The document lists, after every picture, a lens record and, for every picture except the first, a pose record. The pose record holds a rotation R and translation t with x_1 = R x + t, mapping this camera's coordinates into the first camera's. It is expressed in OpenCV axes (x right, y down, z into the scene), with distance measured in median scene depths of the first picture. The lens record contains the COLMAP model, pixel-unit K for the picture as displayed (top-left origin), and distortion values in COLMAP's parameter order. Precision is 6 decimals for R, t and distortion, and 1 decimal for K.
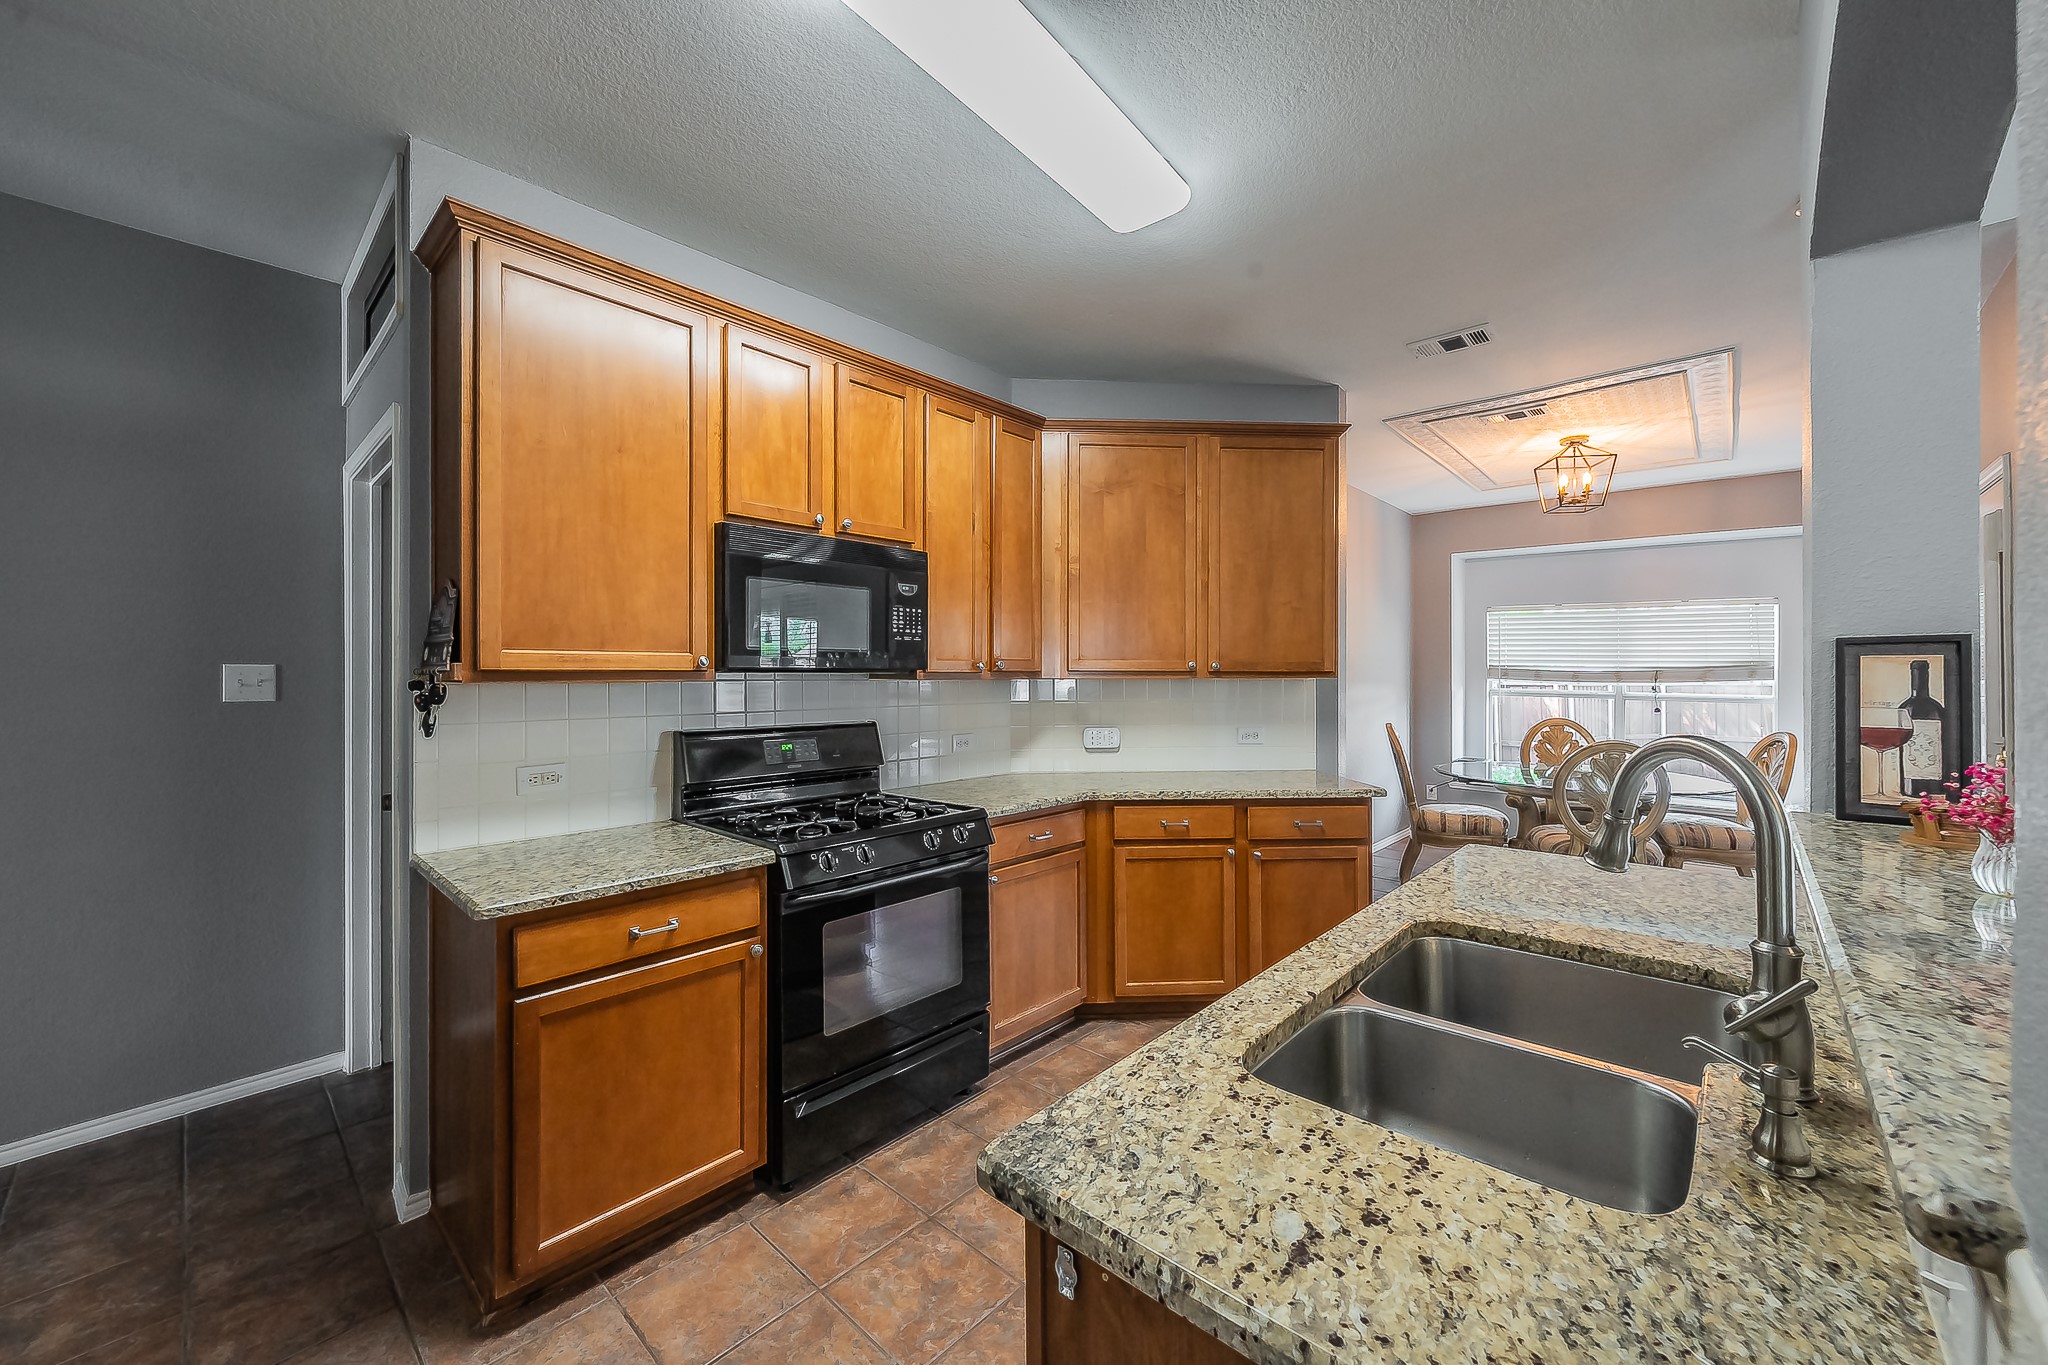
lens RADIAL K [[802.2, 0, 1030.1], [0, 802.2, 669.0], [0, 0, 1]] dist [-0.001773, 0.000828]
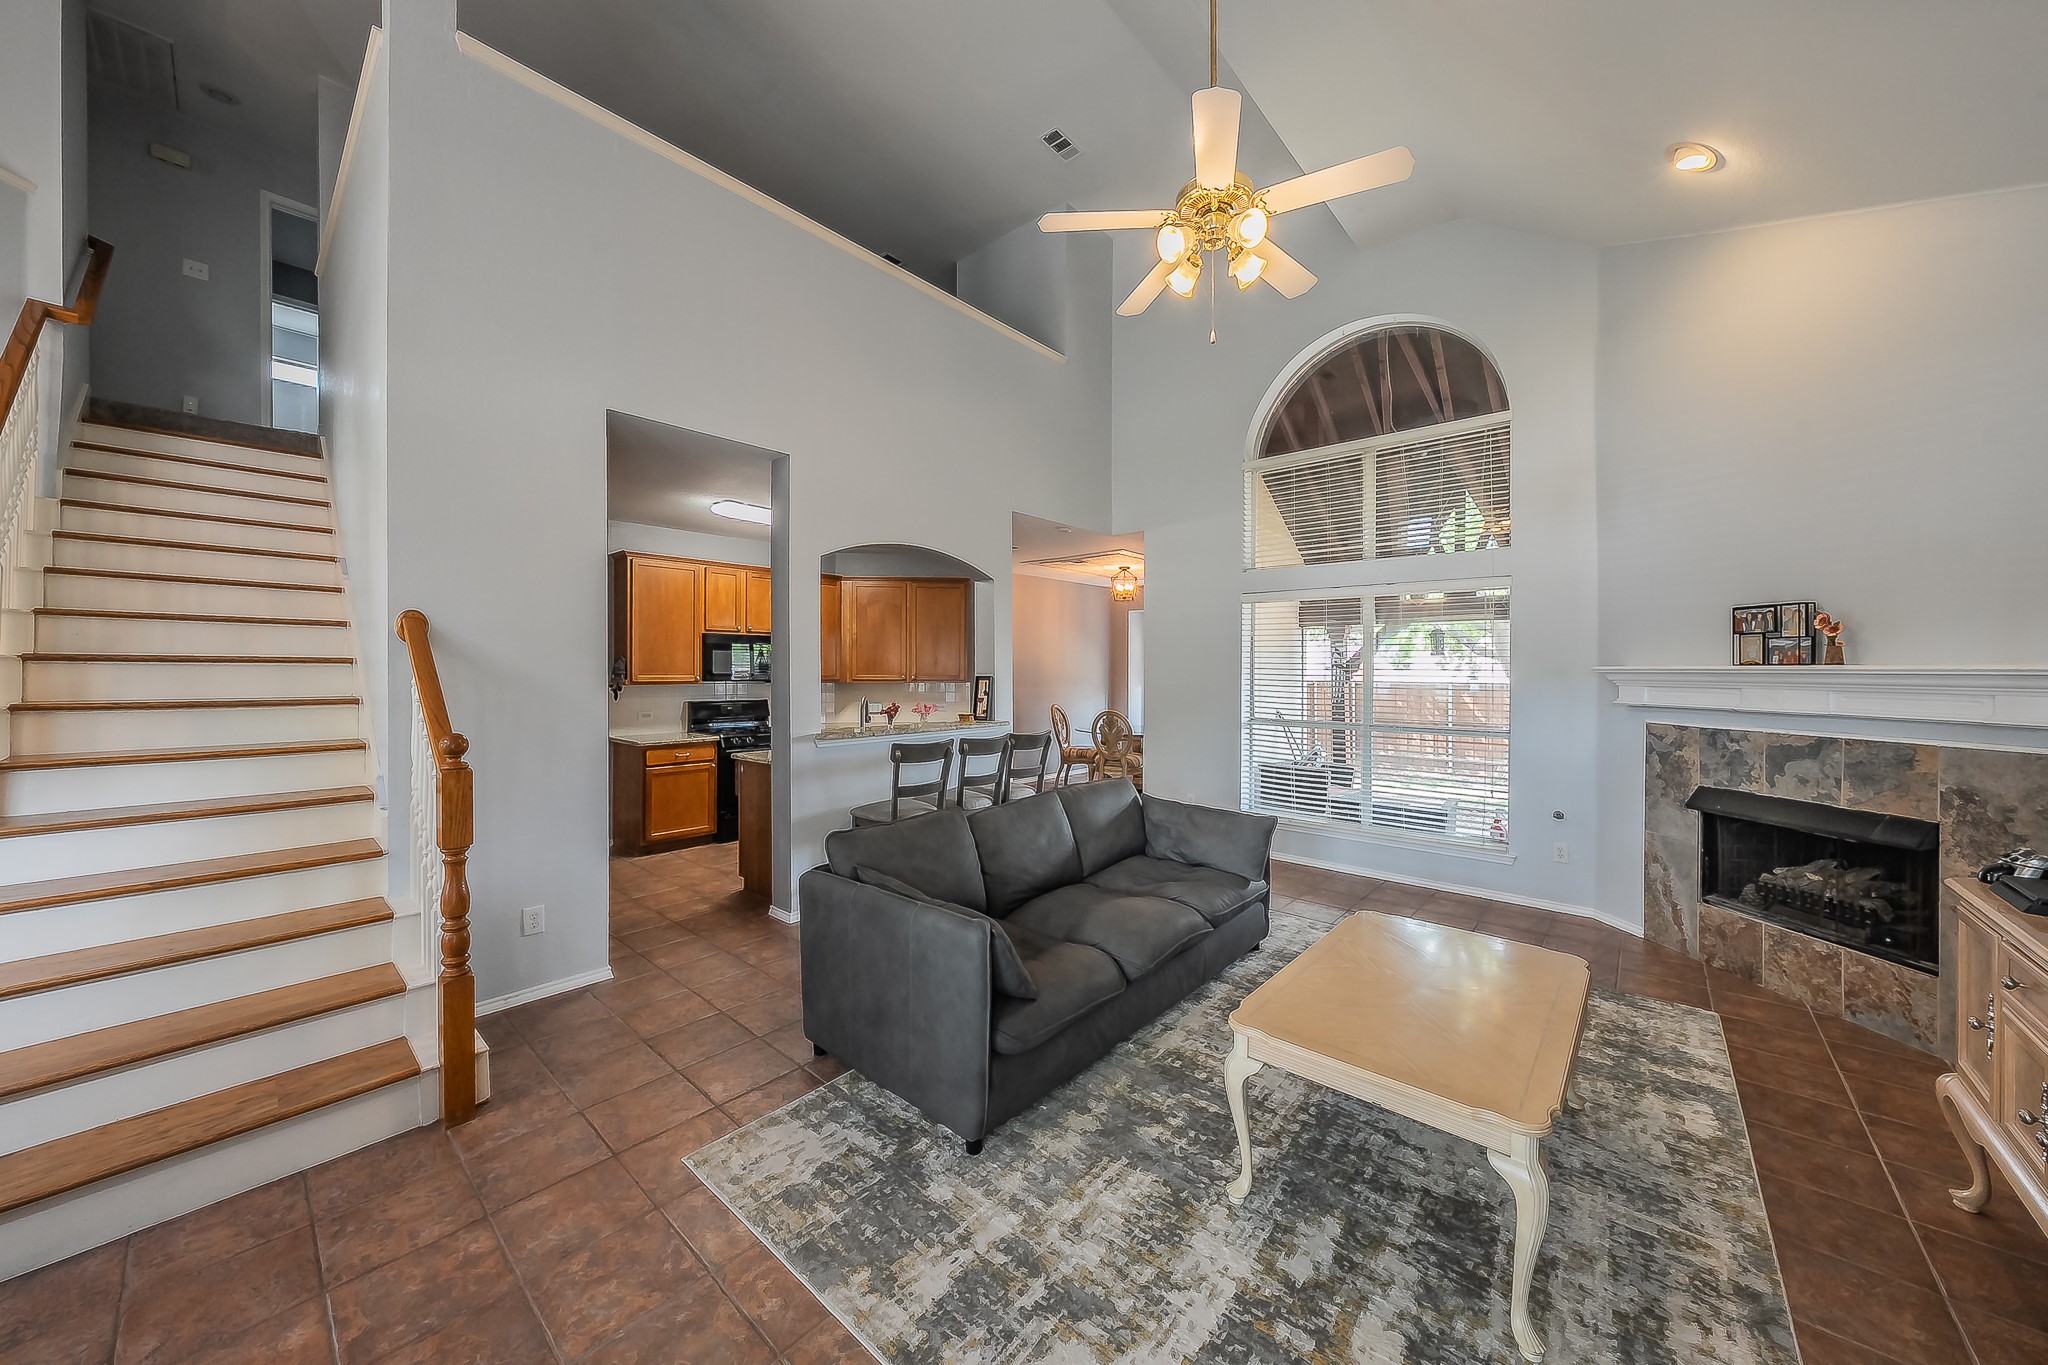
lens RADIAL K [[704.5, 0, 1018.9], [0, 704.5, 672.7], [0, 0, 1]] dist [-0.002794, 0.000654]
pose [[0.999994, 0.003145, 0.001672, 0.919268], [-0.003159, 0.999960, 0.008407, -0.063758], [-0.001645, -0.008412, 0.999963, -1.916956]]
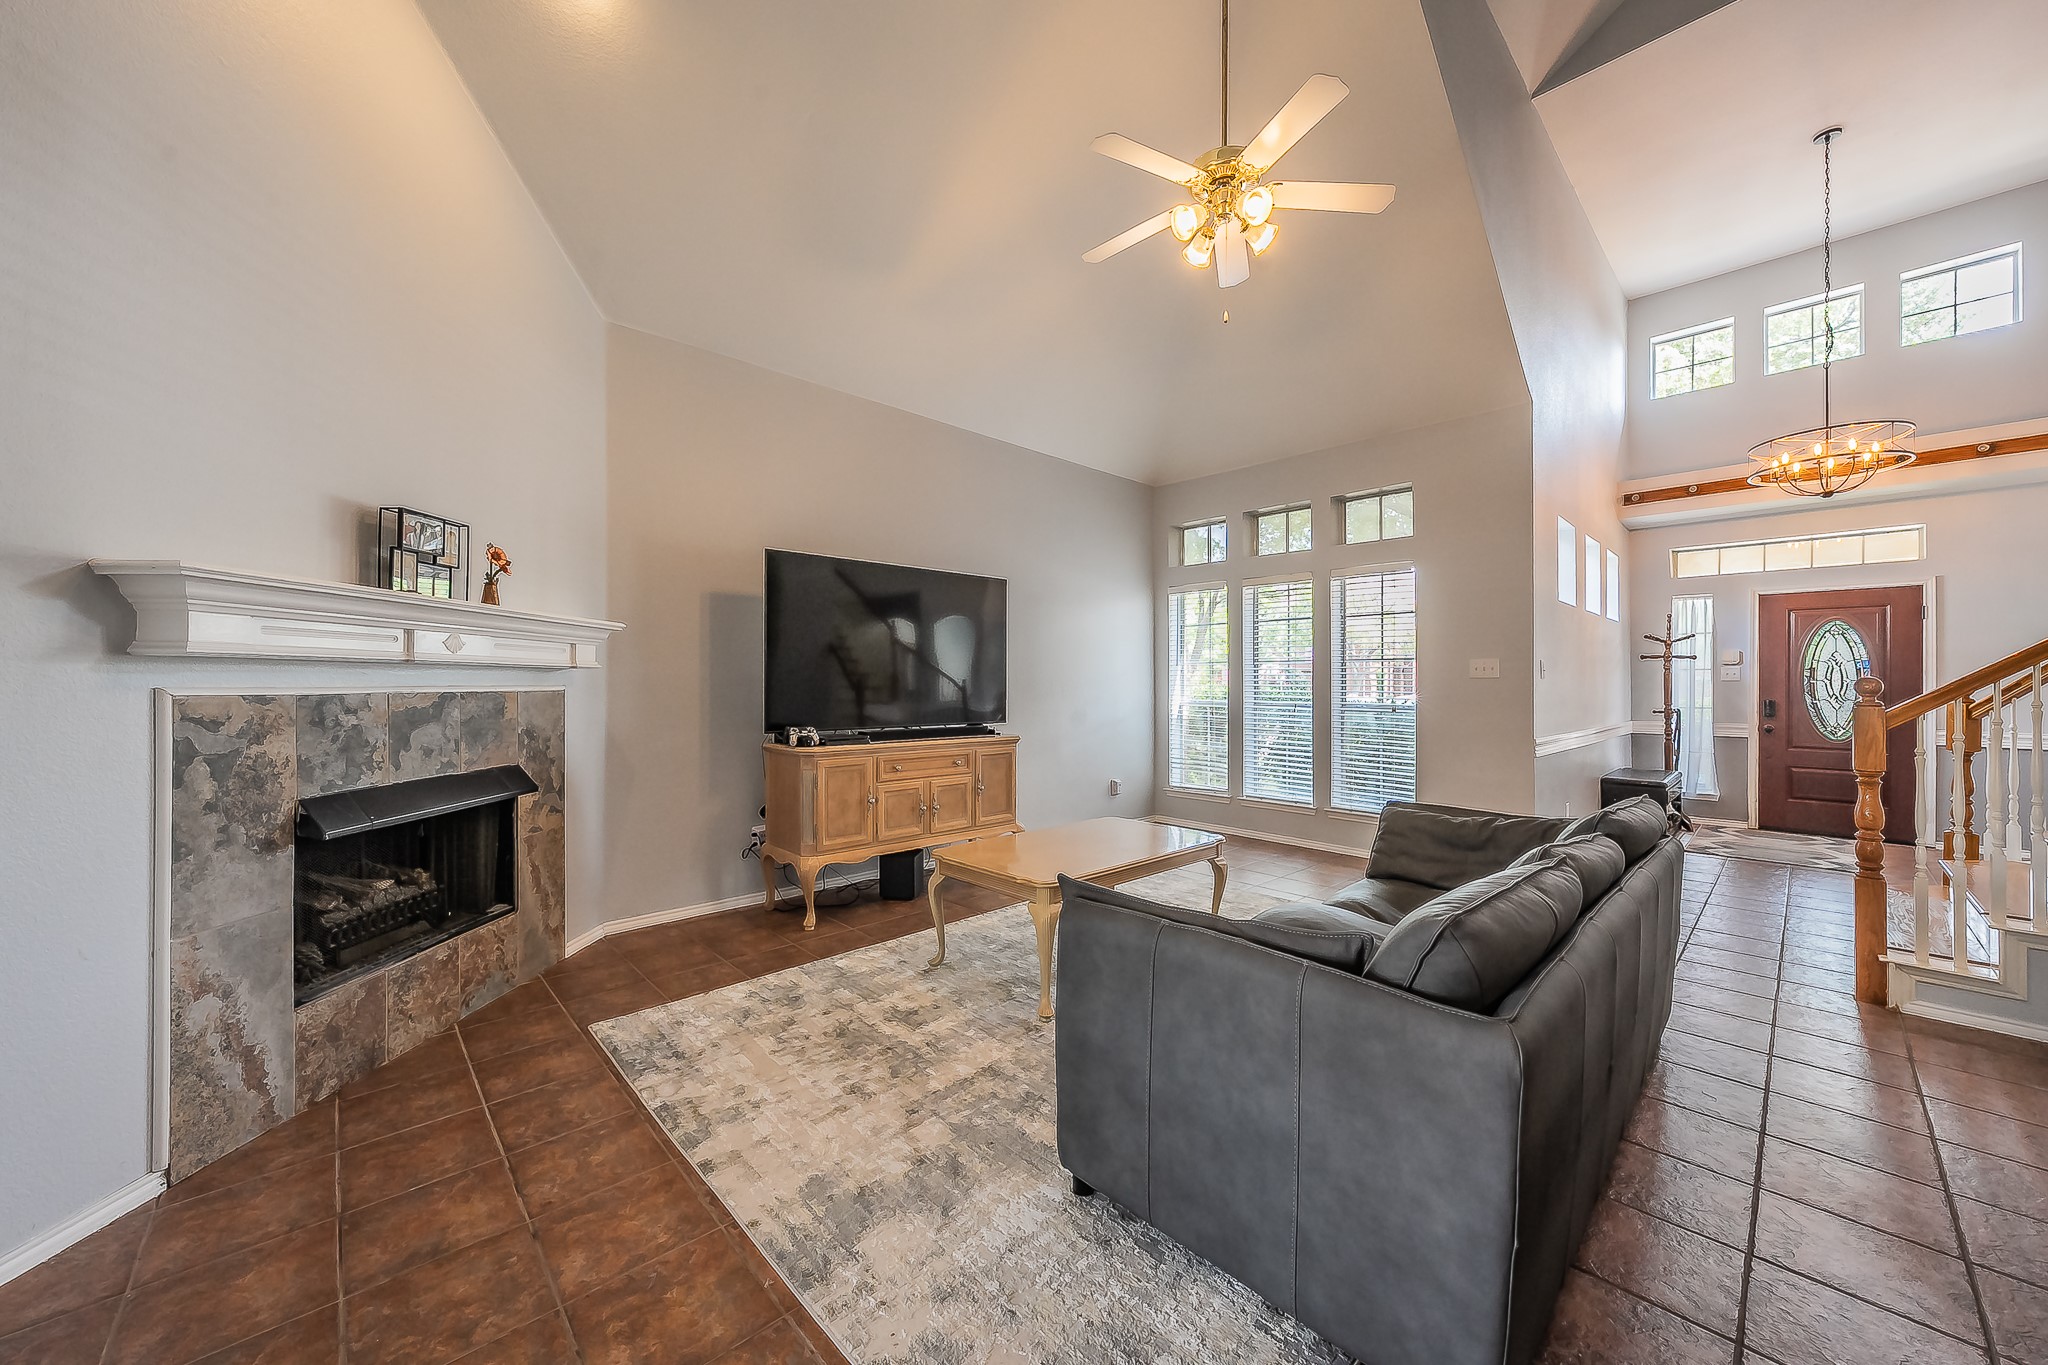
lens RADIAL K [[749.7, 0, 1016.7], [0, 749.7, 682.2], [0, 0, 1]] dist [-0.007950, -0.000290]
pose [[-0.995823, -0.001848, 0.091283, 1.530916], [-0.002379, 0.999981, -0.005706, 0.067189], [-0.091270, -0.005899, -0.995809, 0.759340]]
